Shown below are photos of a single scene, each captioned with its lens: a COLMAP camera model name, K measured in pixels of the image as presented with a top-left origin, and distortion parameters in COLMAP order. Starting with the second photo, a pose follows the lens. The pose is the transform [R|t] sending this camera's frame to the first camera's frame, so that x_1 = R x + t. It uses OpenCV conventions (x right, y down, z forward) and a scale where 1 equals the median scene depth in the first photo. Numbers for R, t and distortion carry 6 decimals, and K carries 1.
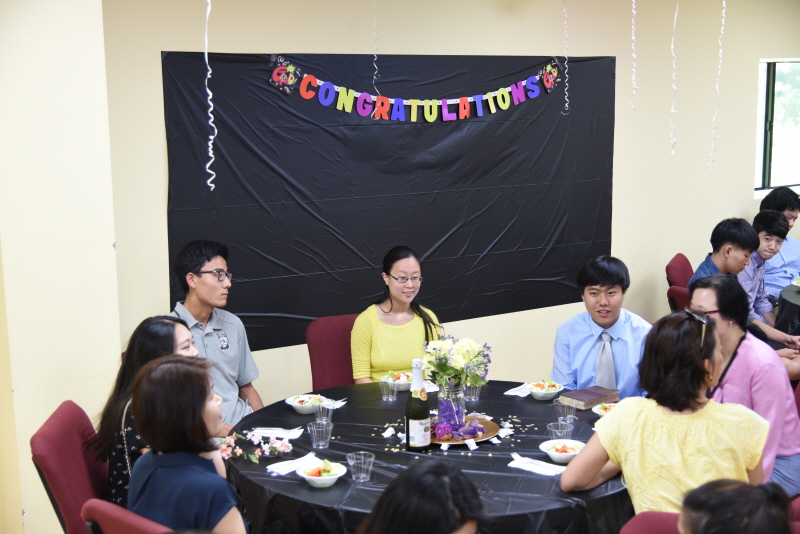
lens RADIAL K [[1174.7, 0, 400.8], [0, 1174.7, 268.8], [0, 0, 1]] dist [-0.030647, 0.000000]
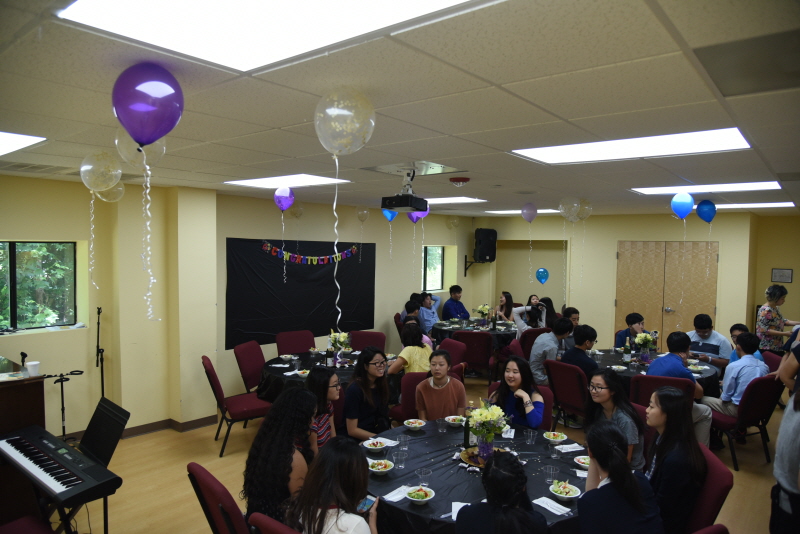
lens RADIAL K [[542.8, 0, 401.9], [0, 542.8, 266.3], [0, 0, 1]] dist [-0.011322, 0.007815]
pose [[0.959903, 0.016579, 0.279842, -0.140422], [0.020058, 0.991629, -0.127549, 0.050799], [-0.279614, 0.128048, 0.951535, -0.306087]]
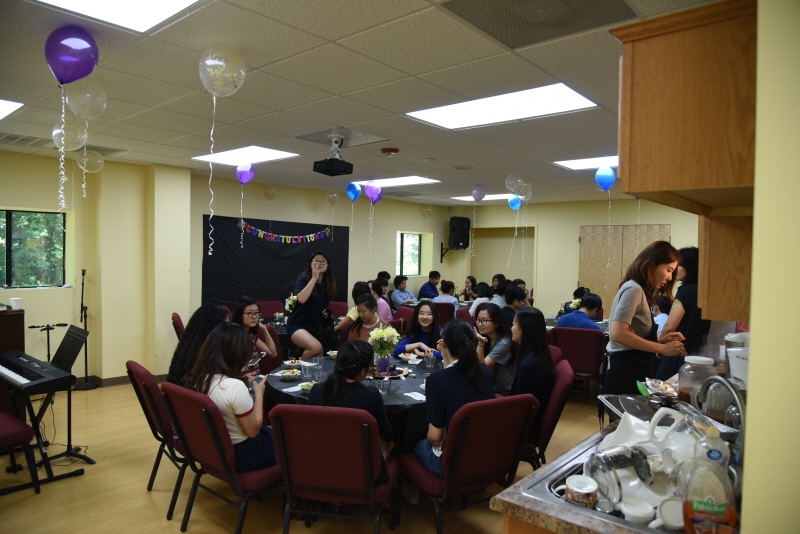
lens RADIAL K [[542.8, 0, 398.5], [0, 542.8, 265.8], [0, 0, 1]] dist [-0.011322, 0.007815]
pose [[0.968608, 0.024340, 0.247397, -0.045701], [0.012155, 0.989367, -0.144931, 0.144305], [-0.248294, 0.143388, 0.958014, -0.428426]]
